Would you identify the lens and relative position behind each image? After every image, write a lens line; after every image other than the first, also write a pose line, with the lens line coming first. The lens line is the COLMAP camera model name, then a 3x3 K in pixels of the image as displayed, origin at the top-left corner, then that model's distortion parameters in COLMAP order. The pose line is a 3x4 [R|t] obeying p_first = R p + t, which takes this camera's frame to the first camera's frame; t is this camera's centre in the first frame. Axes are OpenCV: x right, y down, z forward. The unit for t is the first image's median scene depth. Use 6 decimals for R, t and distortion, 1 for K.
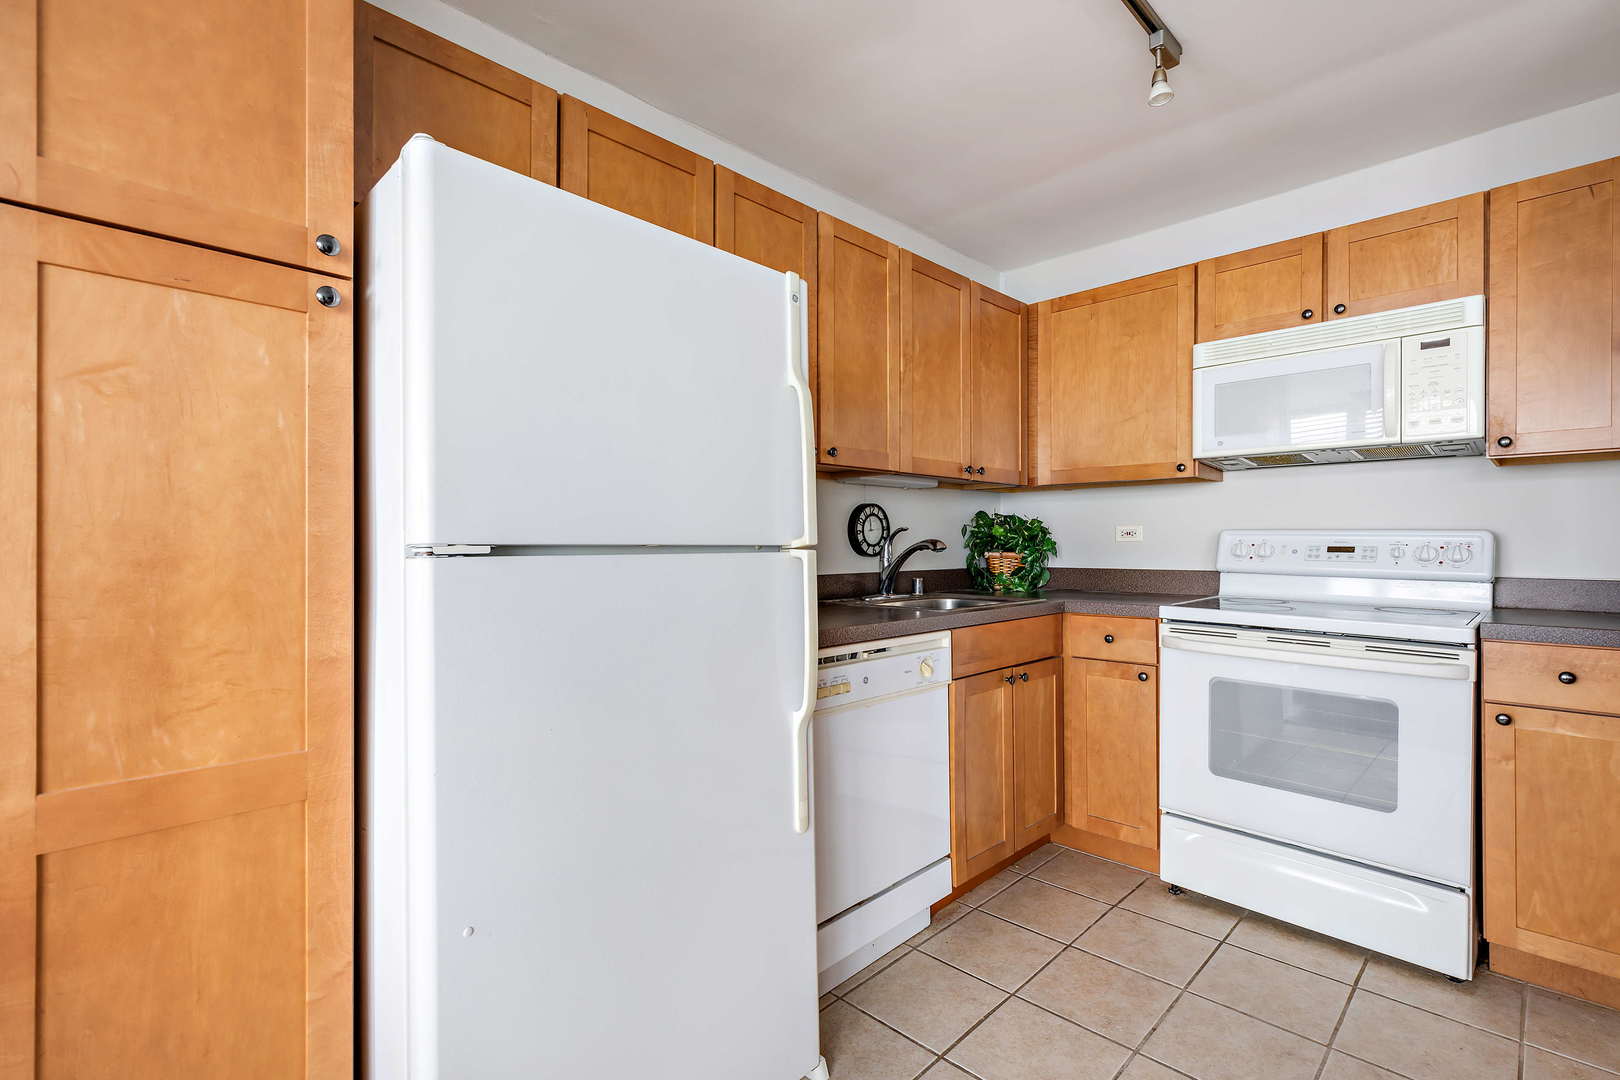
lens RADIAL K [[733.1, 0, 818.4], [0, 733.1, 540.8], [0, 0, 1]] dist [0.009838, 0.000342]
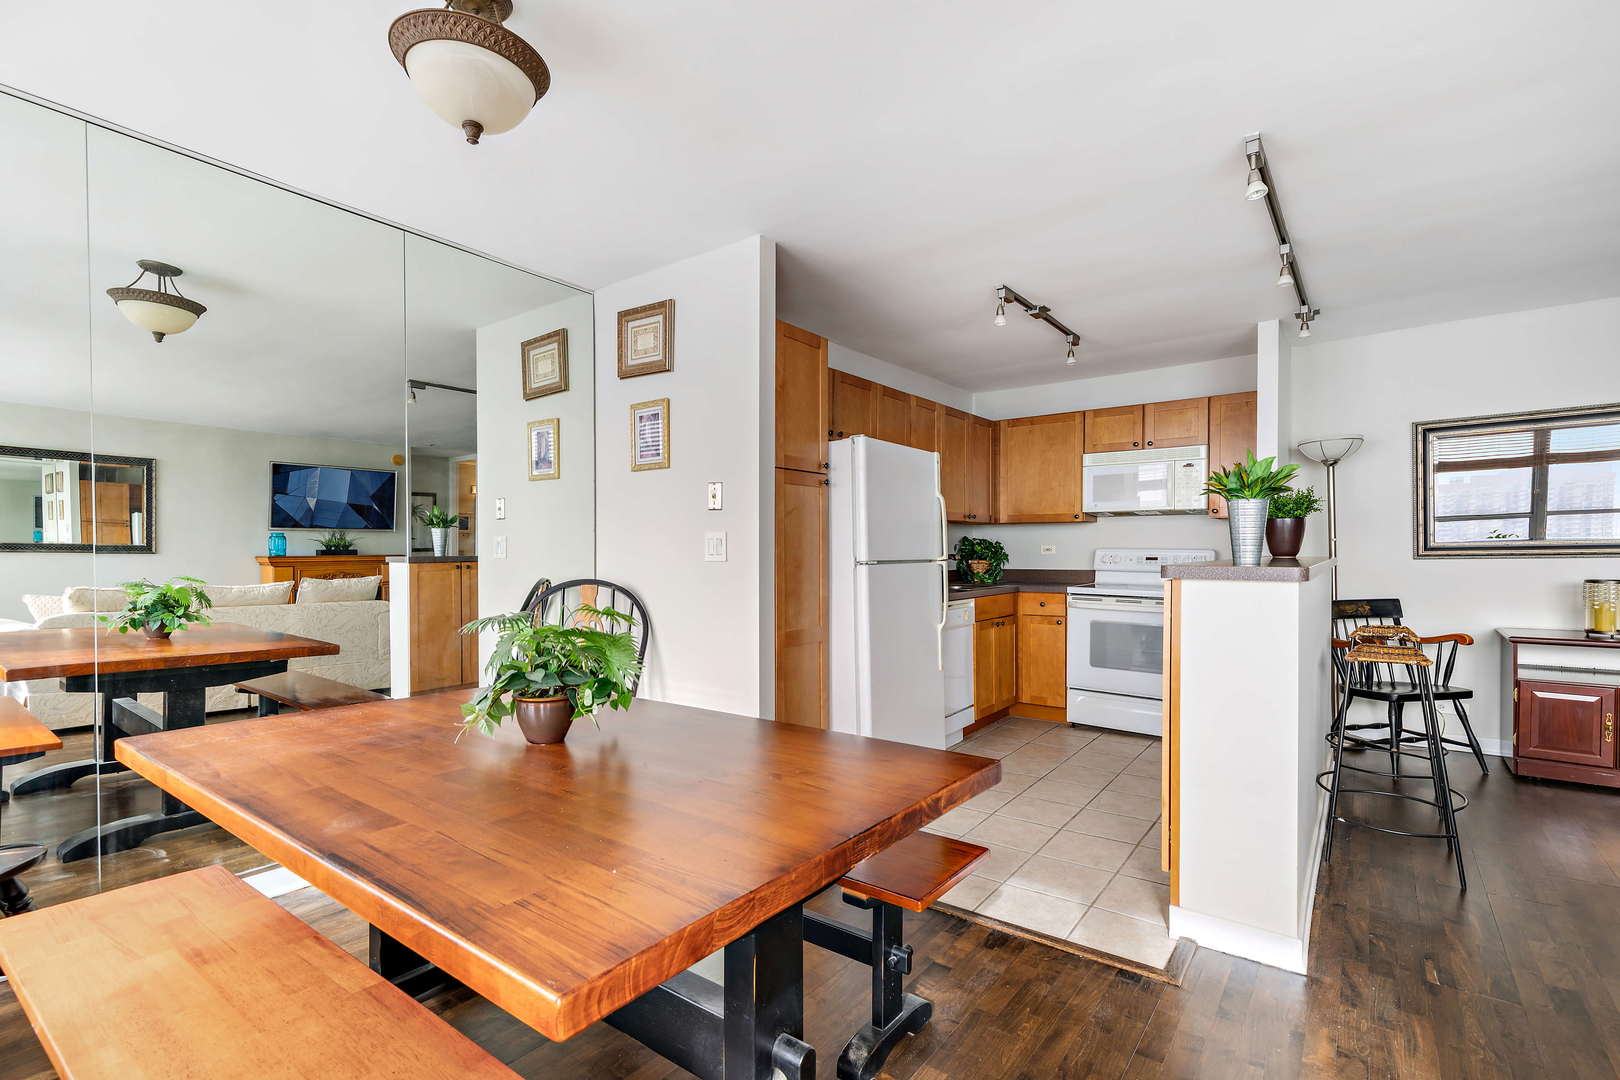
lens RADIAL K [[733.1, 0, 815.7], [0, 733.1, 551.5], [0, 0, 1]] dist [0.009838, 0.000342]
pose [[0.991369, -0.000273, 0.131103, -0.458519], [-0.000892, 0.999961, 0.008824, -0.025297], [-0.131100, -0.008865, 0.991330, -0.858633]]
